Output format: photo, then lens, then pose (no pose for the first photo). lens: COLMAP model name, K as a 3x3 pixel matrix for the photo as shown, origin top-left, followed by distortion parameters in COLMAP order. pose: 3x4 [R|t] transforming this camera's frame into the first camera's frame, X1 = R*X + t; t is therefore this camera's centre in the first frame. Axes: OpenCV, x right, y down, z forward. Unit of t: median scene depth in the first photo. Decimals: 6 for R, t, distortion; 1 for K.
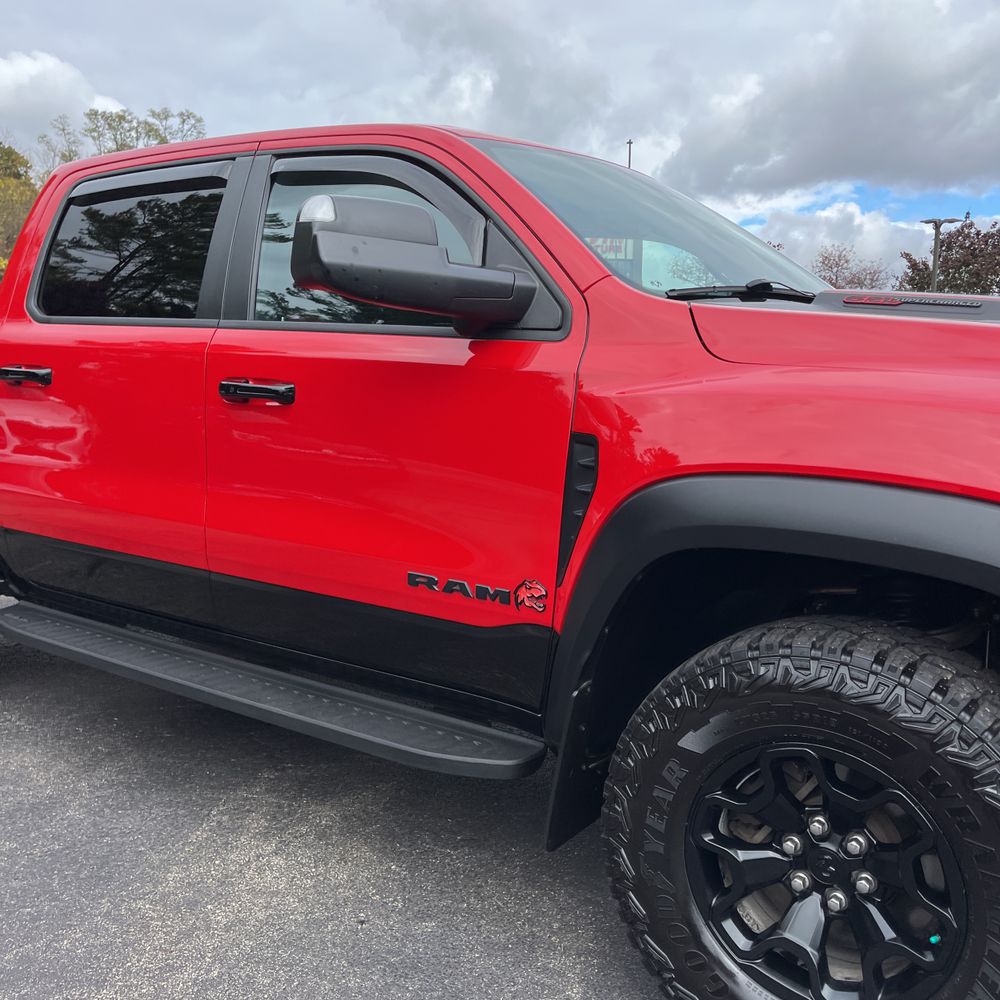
lens RADIAL K [[1029.1, 0, 507.5], [0, 1029.1, 507.7], [0, 0, 1]] dist [0.032599, 0.000000]
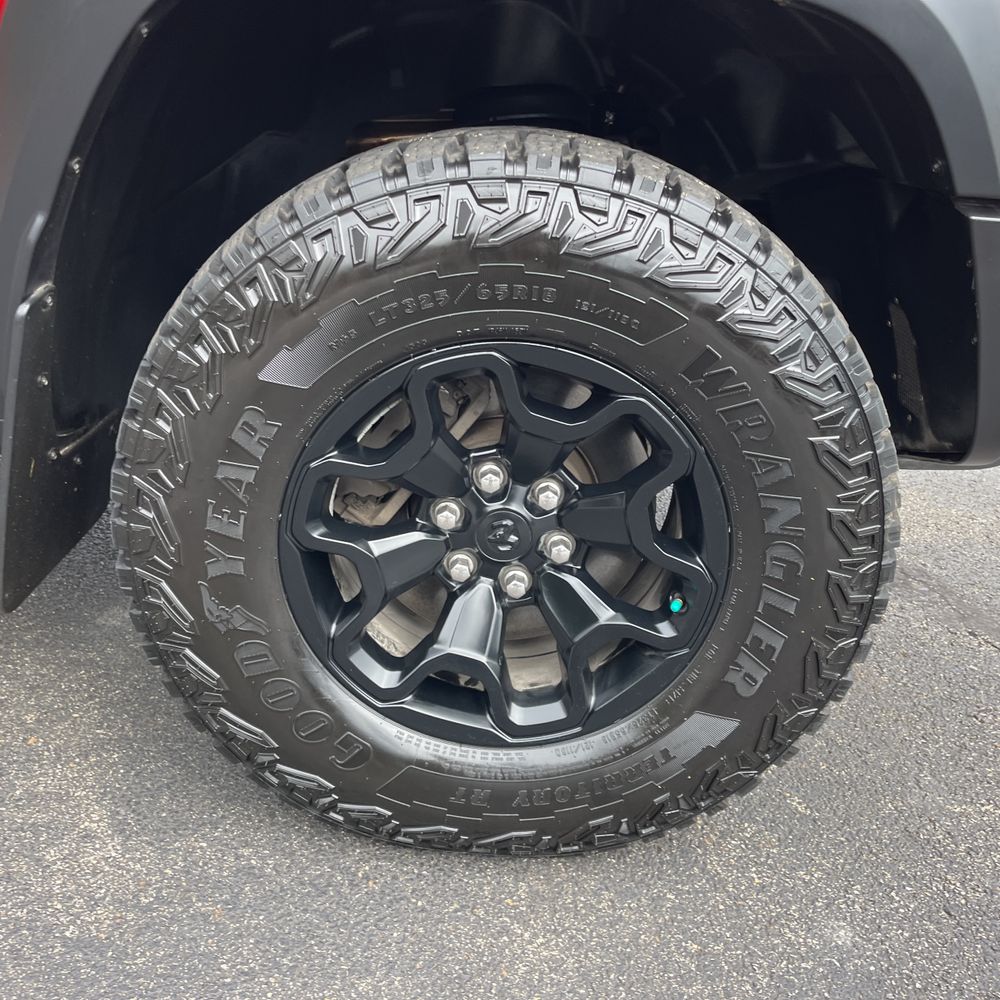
lens RADIAL K [[1029.1, 0, 490.9], [0, 1029.1, 492.3], [0, 0, 1]] dist [0.032599, 0.000000]
pose [[0.842120, -0.178447, 0.508911, -0.014426], [0.024636, 0.955413, 0.294244, 0.132514], [-0.538727, -0.235251, 0.808969, 0.492767]]
